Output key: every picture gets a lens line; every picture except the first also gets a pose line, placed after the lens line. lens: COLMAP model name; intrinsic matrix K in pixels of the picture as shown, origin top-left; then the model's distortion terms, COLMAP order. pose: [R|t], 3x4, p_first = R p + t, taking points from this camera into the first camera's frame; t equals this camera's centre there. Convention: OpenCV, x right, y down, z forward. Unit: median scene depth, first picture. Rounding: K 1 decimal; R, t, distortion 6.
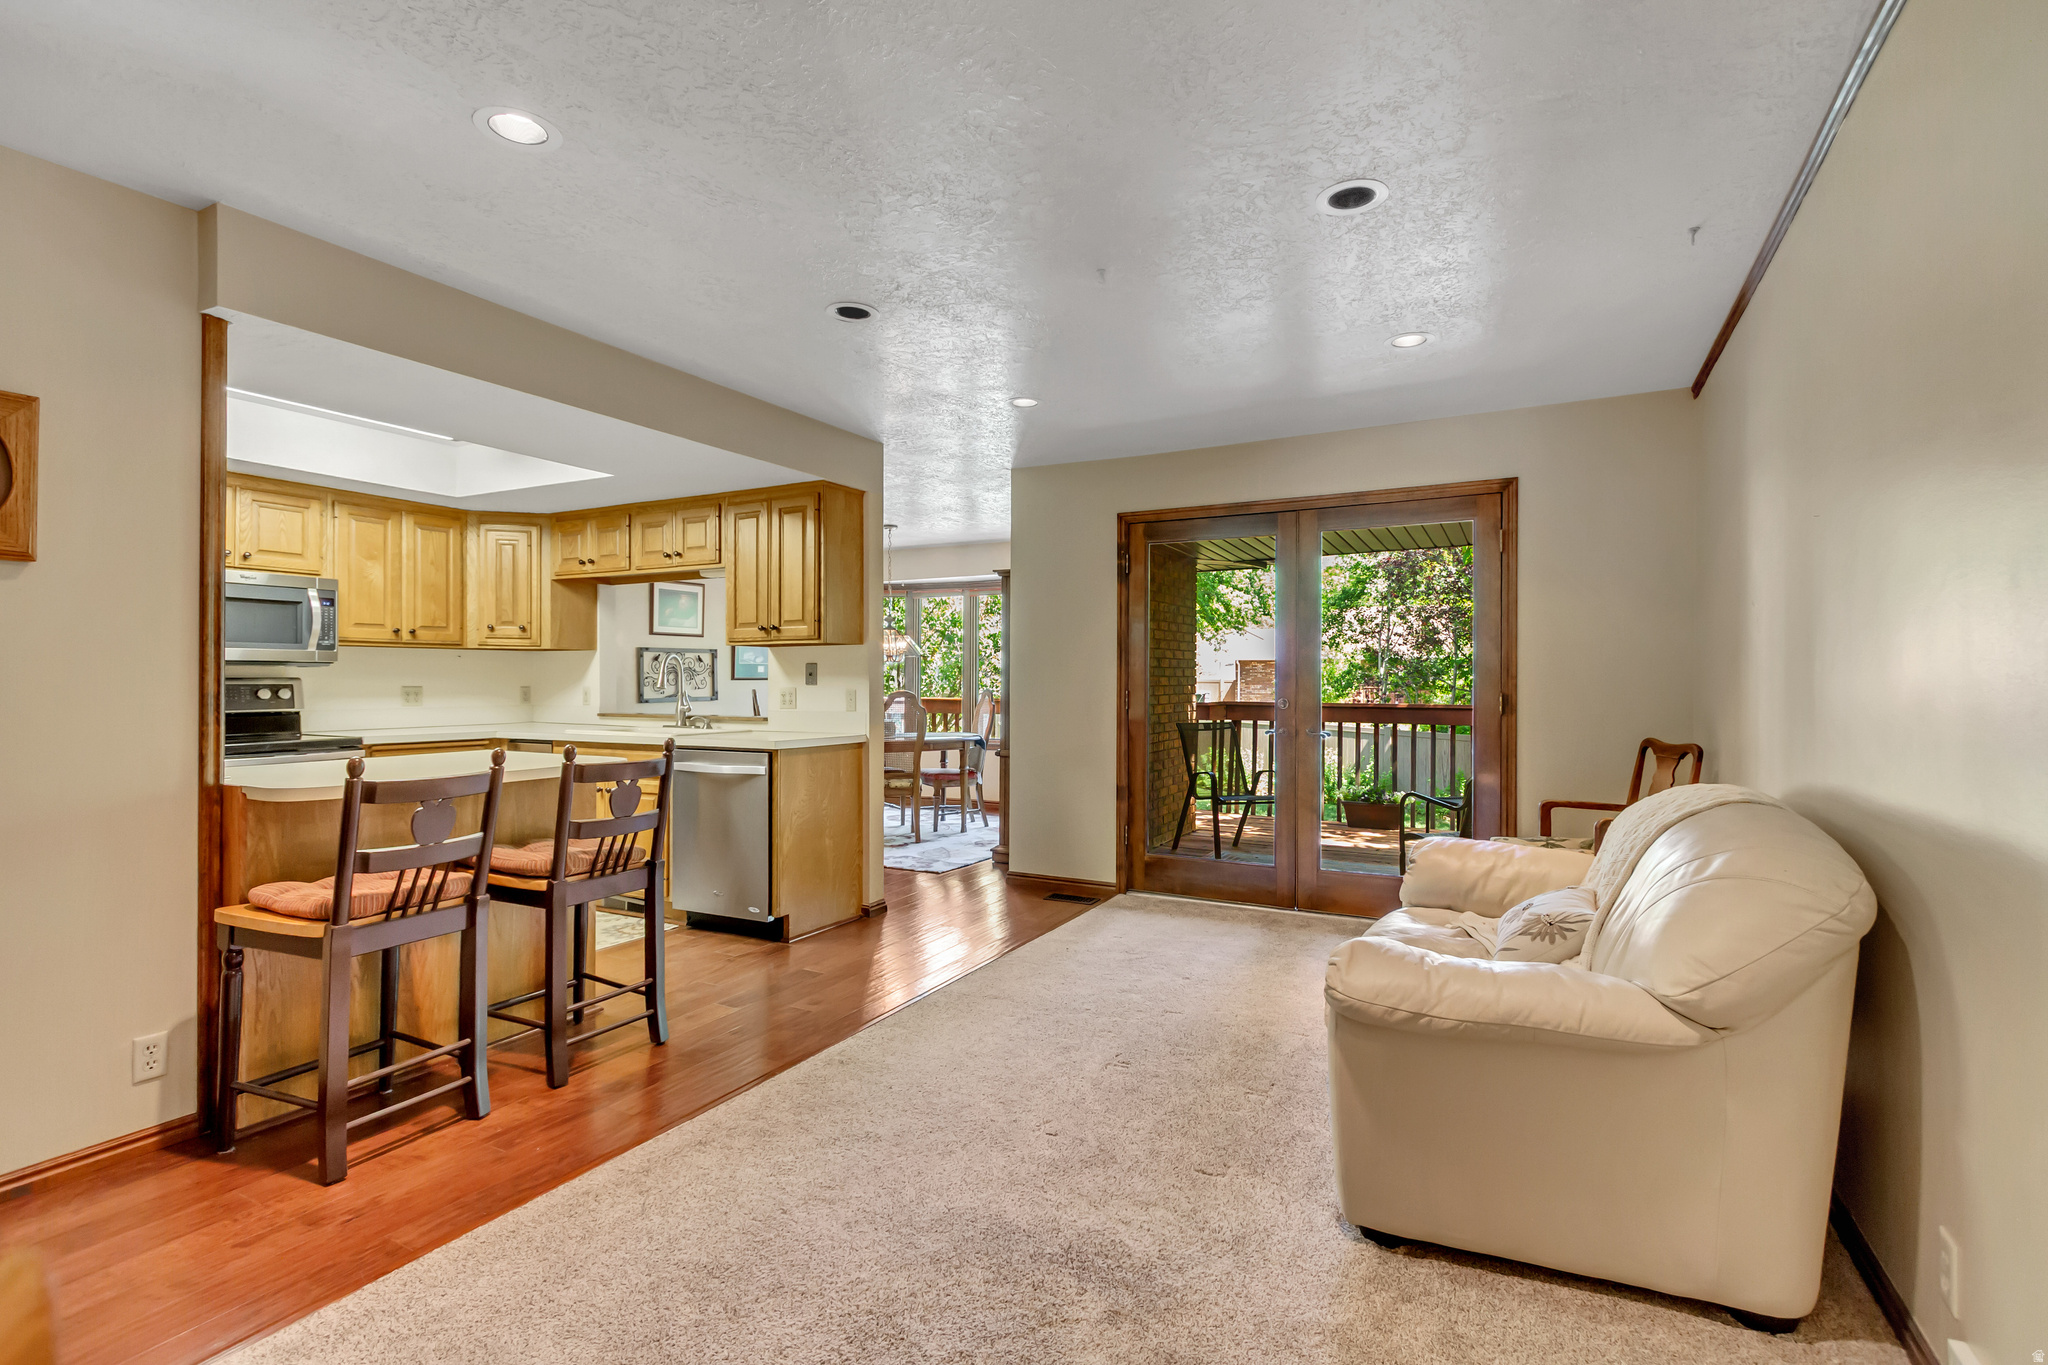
lens RADIAL K [[938.0, 0, 1011.6], [0, 938.0, 667.3], [0, 0, 1]] dist [0.008497, -0.002790]
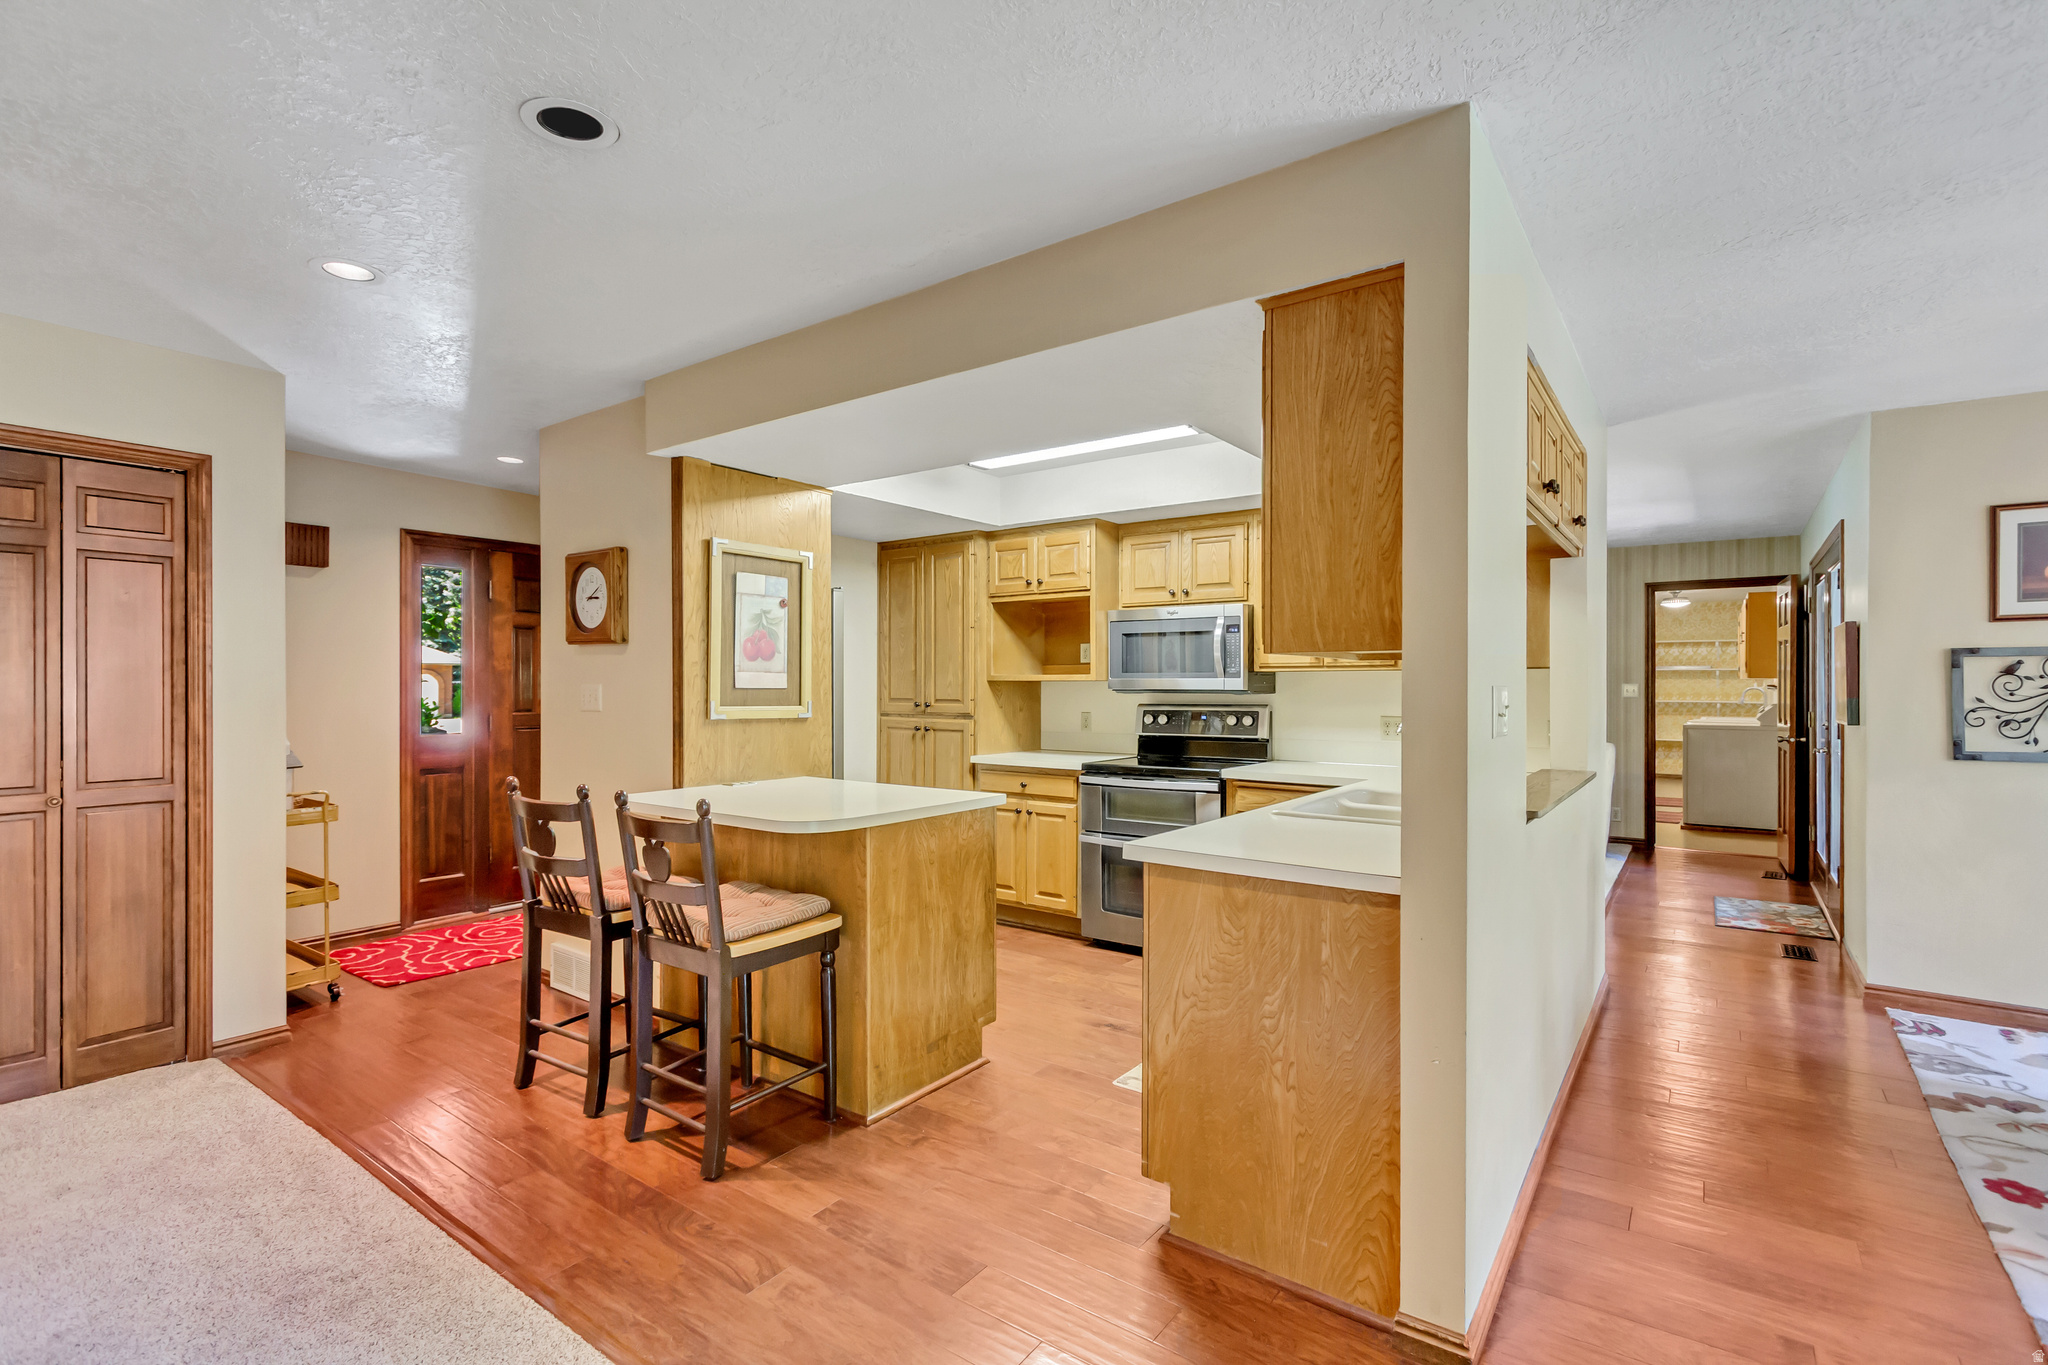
lens RADIAL K [[938.0, 0, 1022.0], [0, 938.0, 683.2], [0, 0, 1]] dist [0.008497, -0.002790]
pose [[-0.123728, -0.002106, -0.992314, 0.235981], [0.013002, 0.999908, -0.003743, -0.010761], [0.992231, -0.013365, -0.123689, 0.811596]]
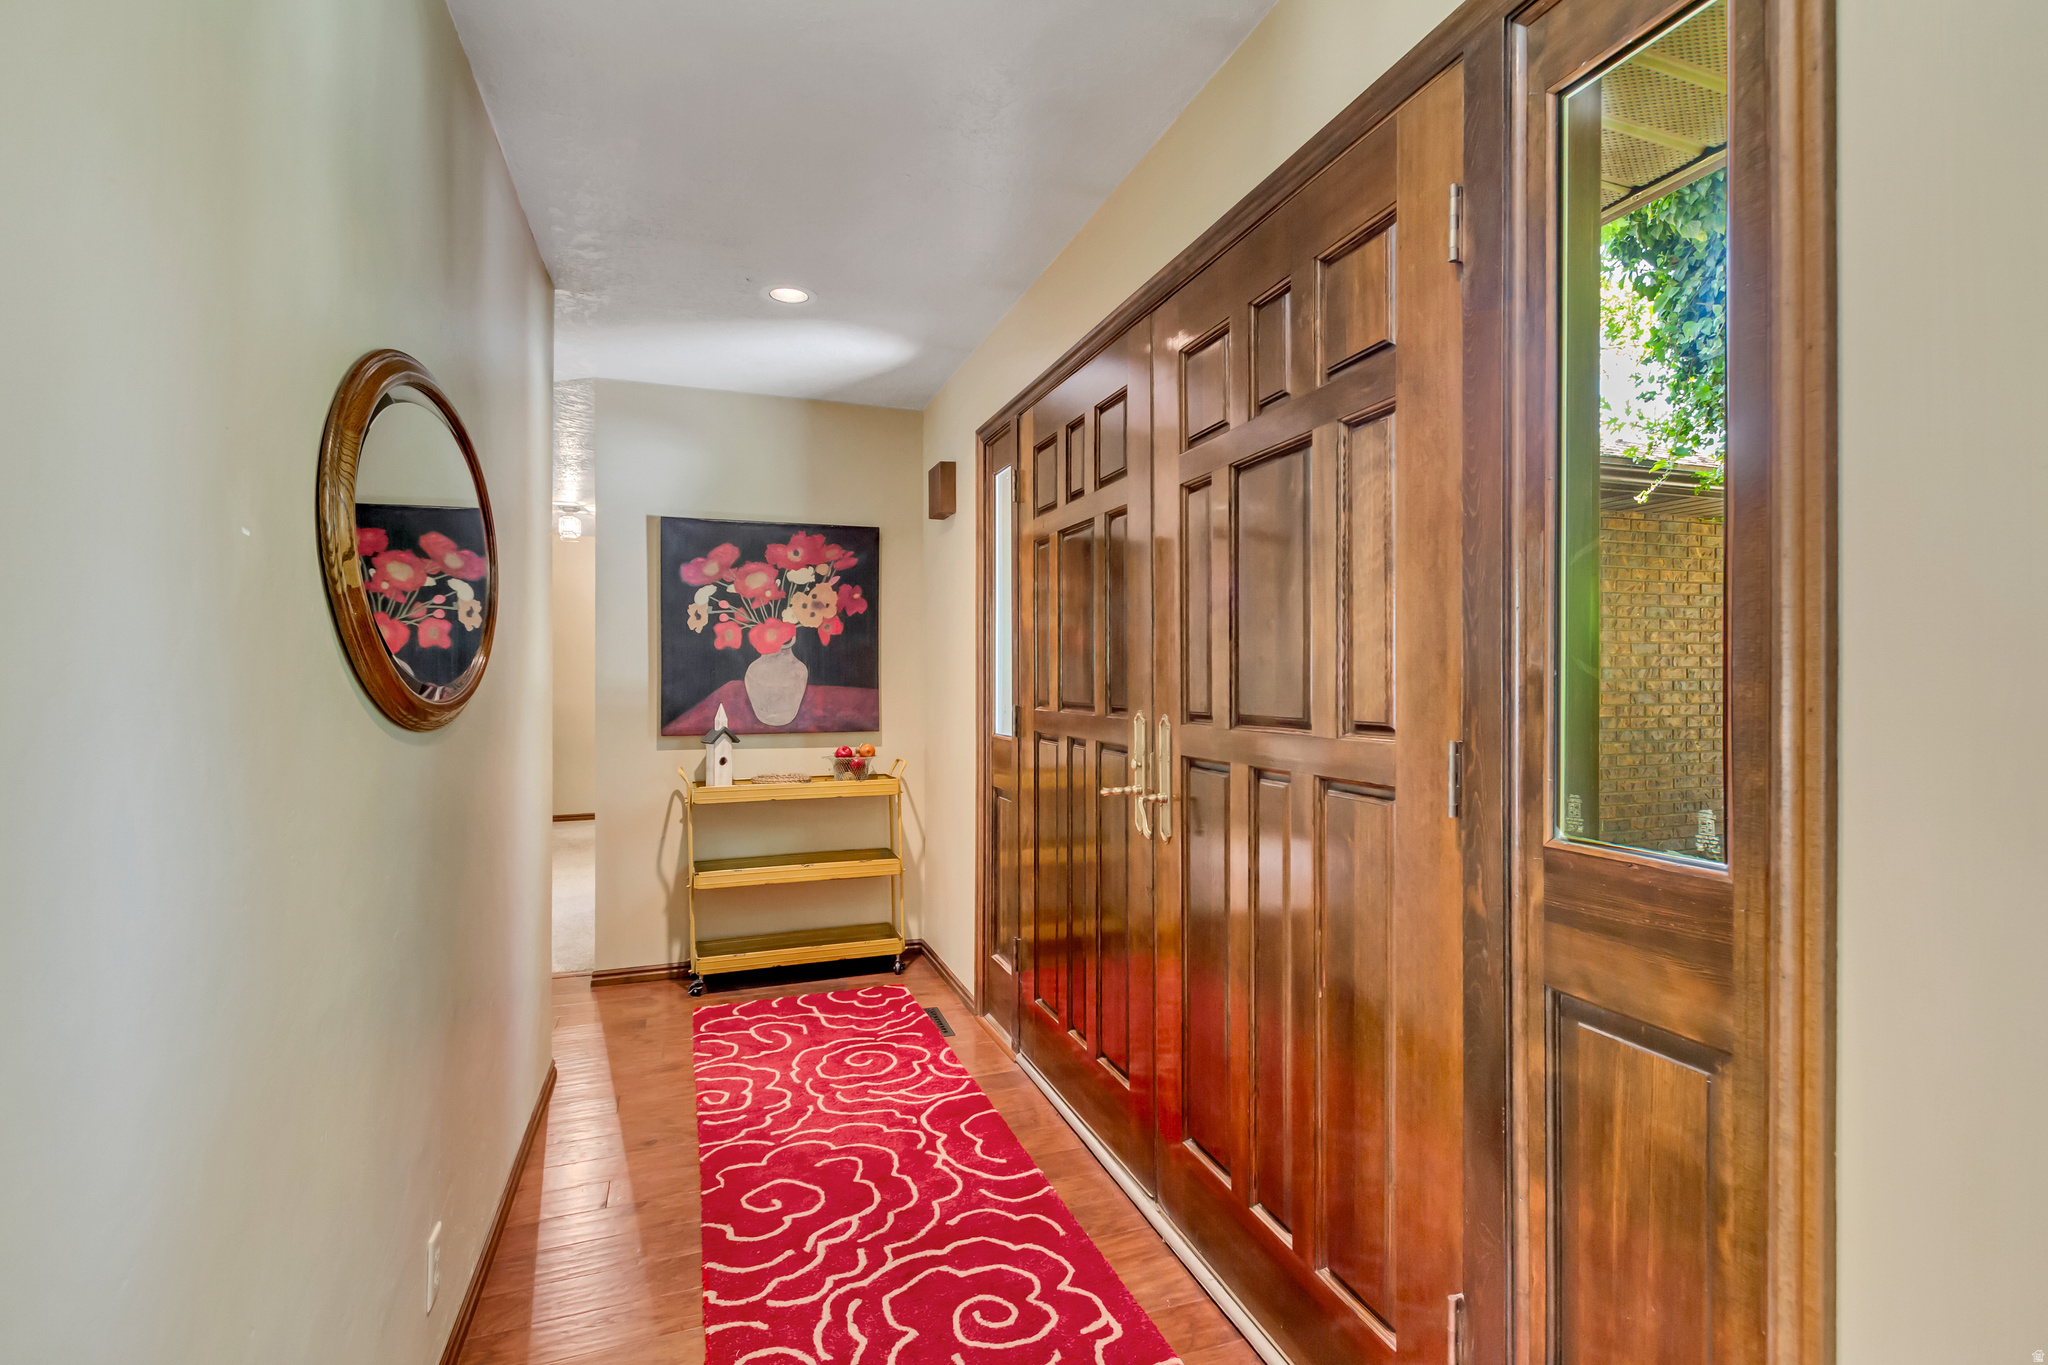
lens RADIAL K [[938.0, 0, 1035.3], [0, 938.0, 683.0], [0, 0, 1]] dist [0.008497, -0.002790]
pose [[-0.758833, -0.005636, 0.651261, -1.107709], [-0.009484, 0.999952, -0.002397, -0.002358], [-0.651216, -0.007996, -0.758850, 0.537648]]
